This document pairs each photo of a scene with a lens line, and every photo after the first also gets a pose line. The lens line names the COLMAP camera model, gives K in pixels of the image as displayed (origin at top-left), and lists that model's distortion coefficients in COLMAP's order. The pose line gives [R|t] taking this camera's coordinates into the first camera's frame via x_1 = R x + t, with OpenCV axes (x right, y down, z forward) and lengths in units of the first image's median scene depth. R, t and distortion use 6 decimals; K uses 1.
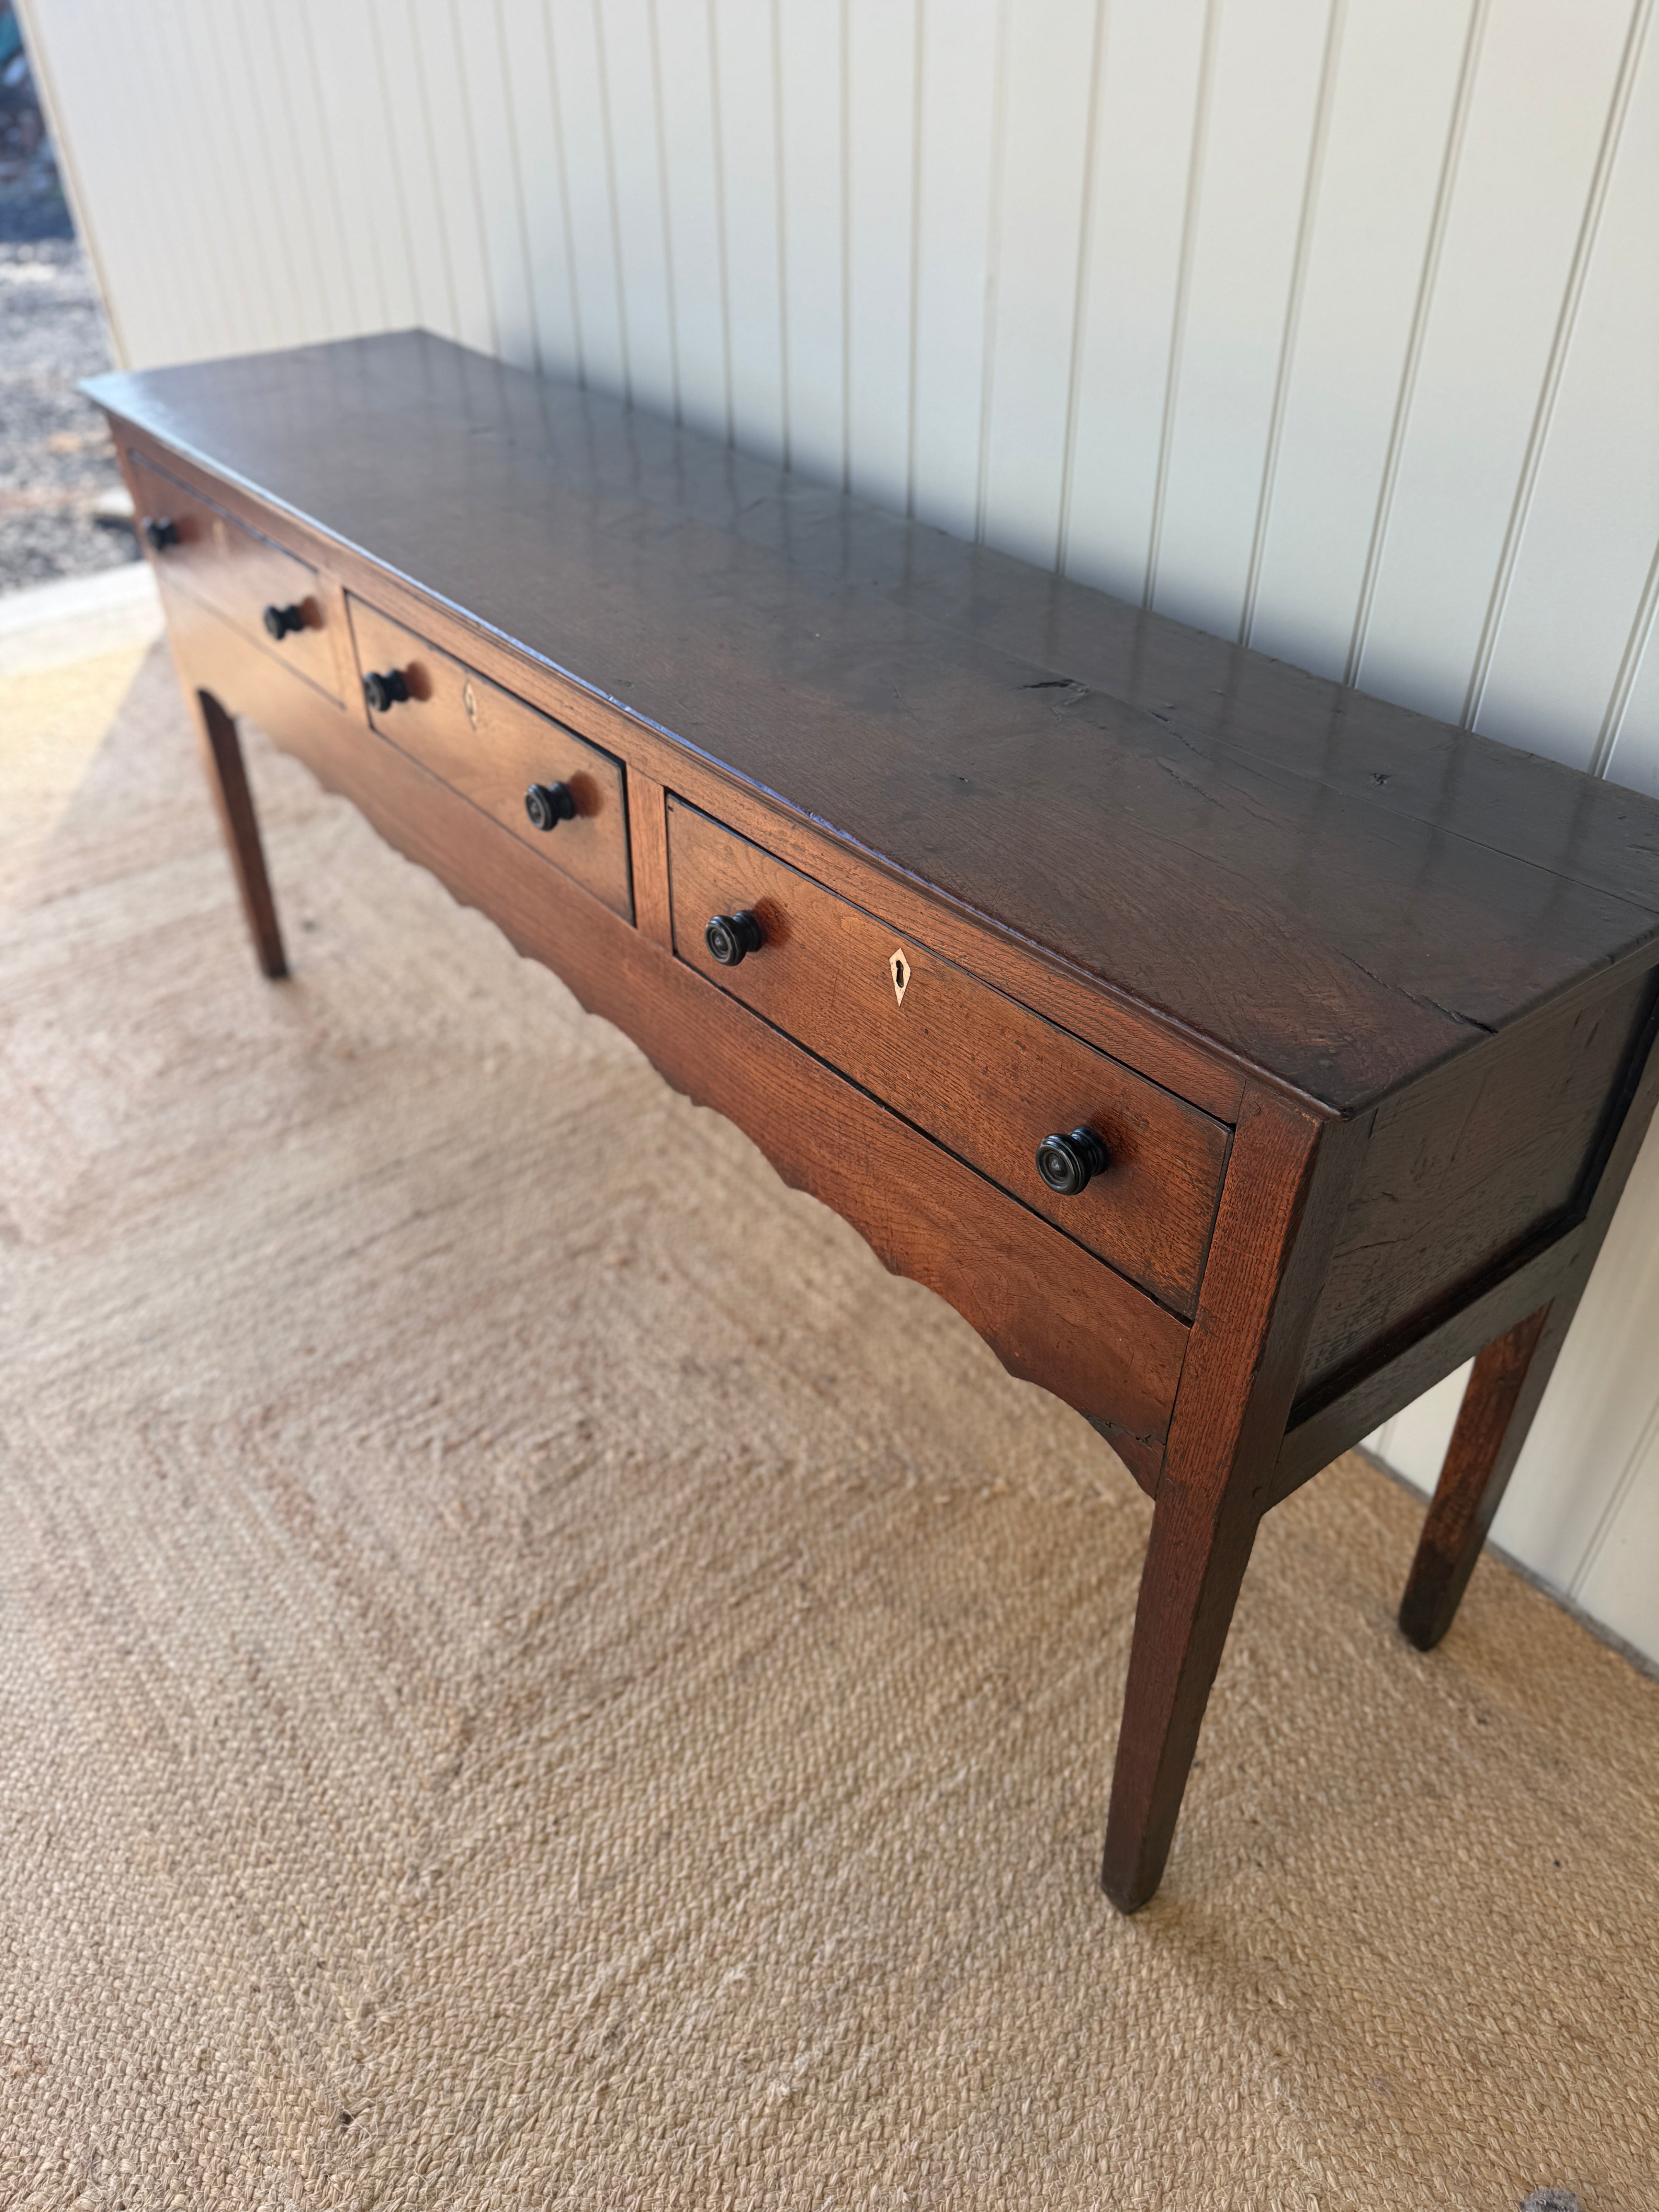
lens RADIAL K [[1562.2, 0, 835.5], [0, 1562.2, 1099.6], [0, 0, 1]] dist [0.043404, -0.052658]
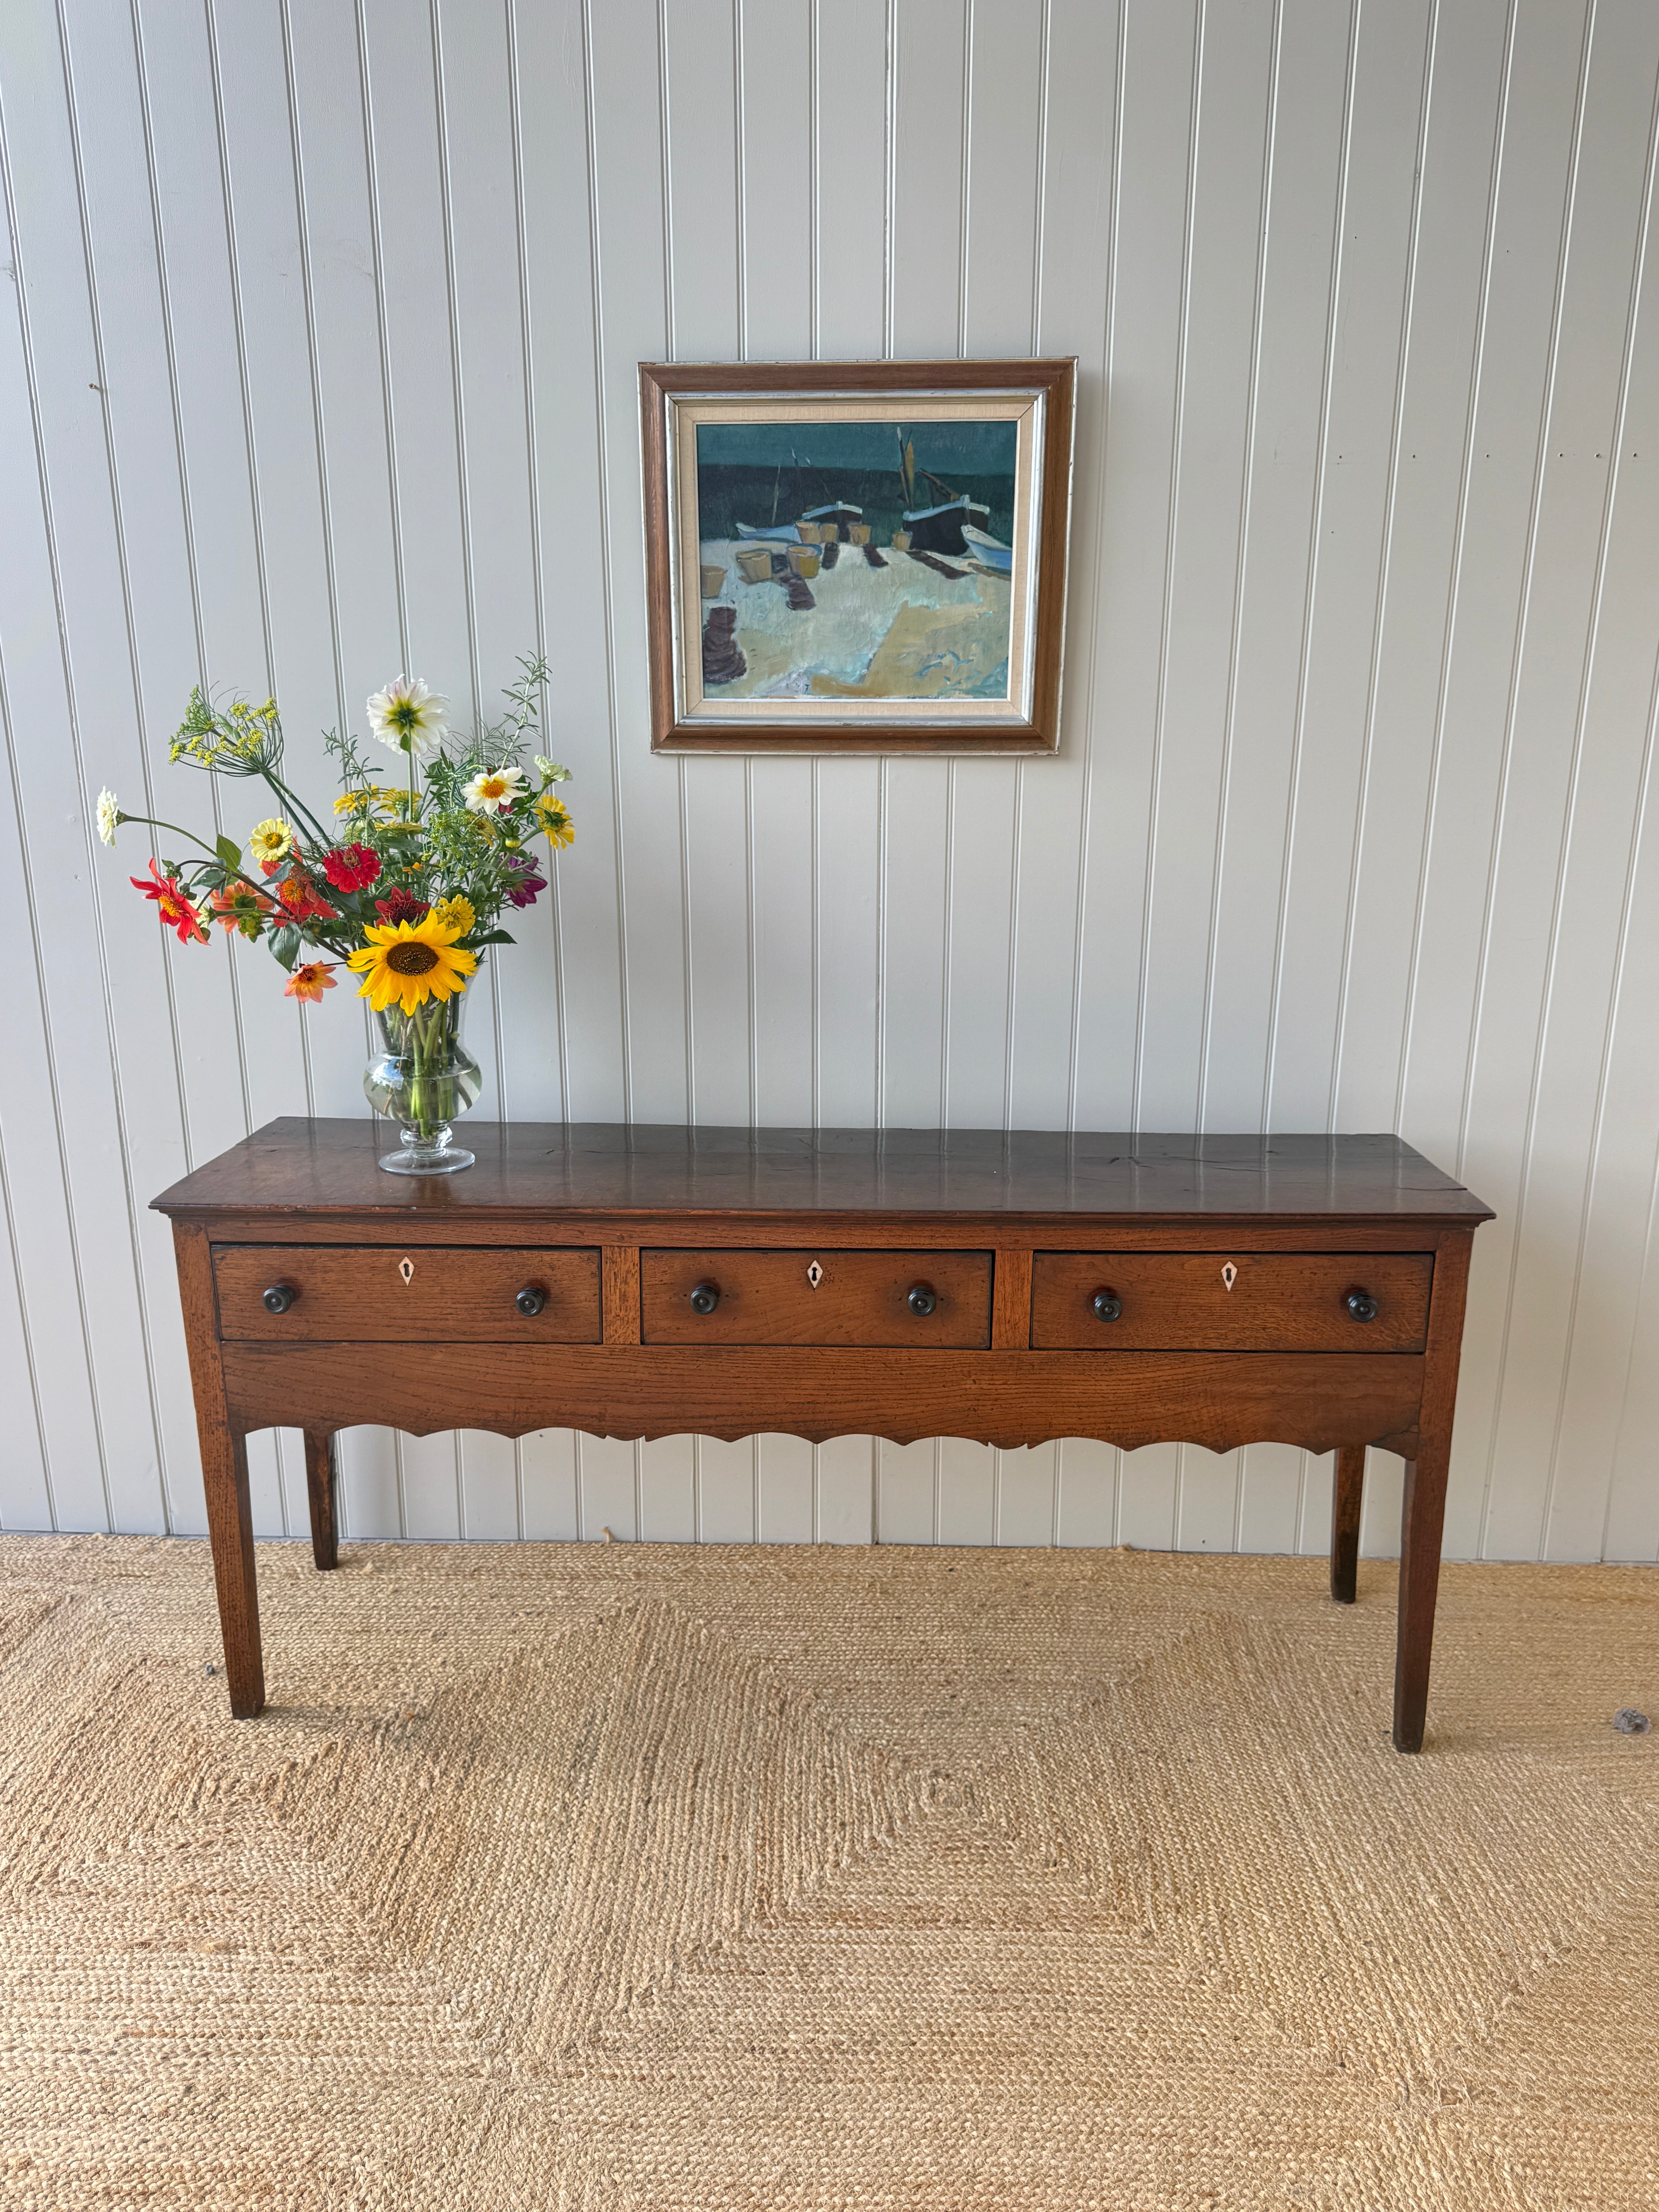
lens RADIAL K [[1562.2, 0, 833.9], [0, 1562.2, 1120.4], [0, 0, 1]] dist [0.043404, -0.052658]
pose [[0.659094, -0.186882, 0.728472, -1.273608], [0.458018, 0.868023, -0.191716, -0.070894], [-0.596502, 0.460012, 0.657704, -0.118570]]
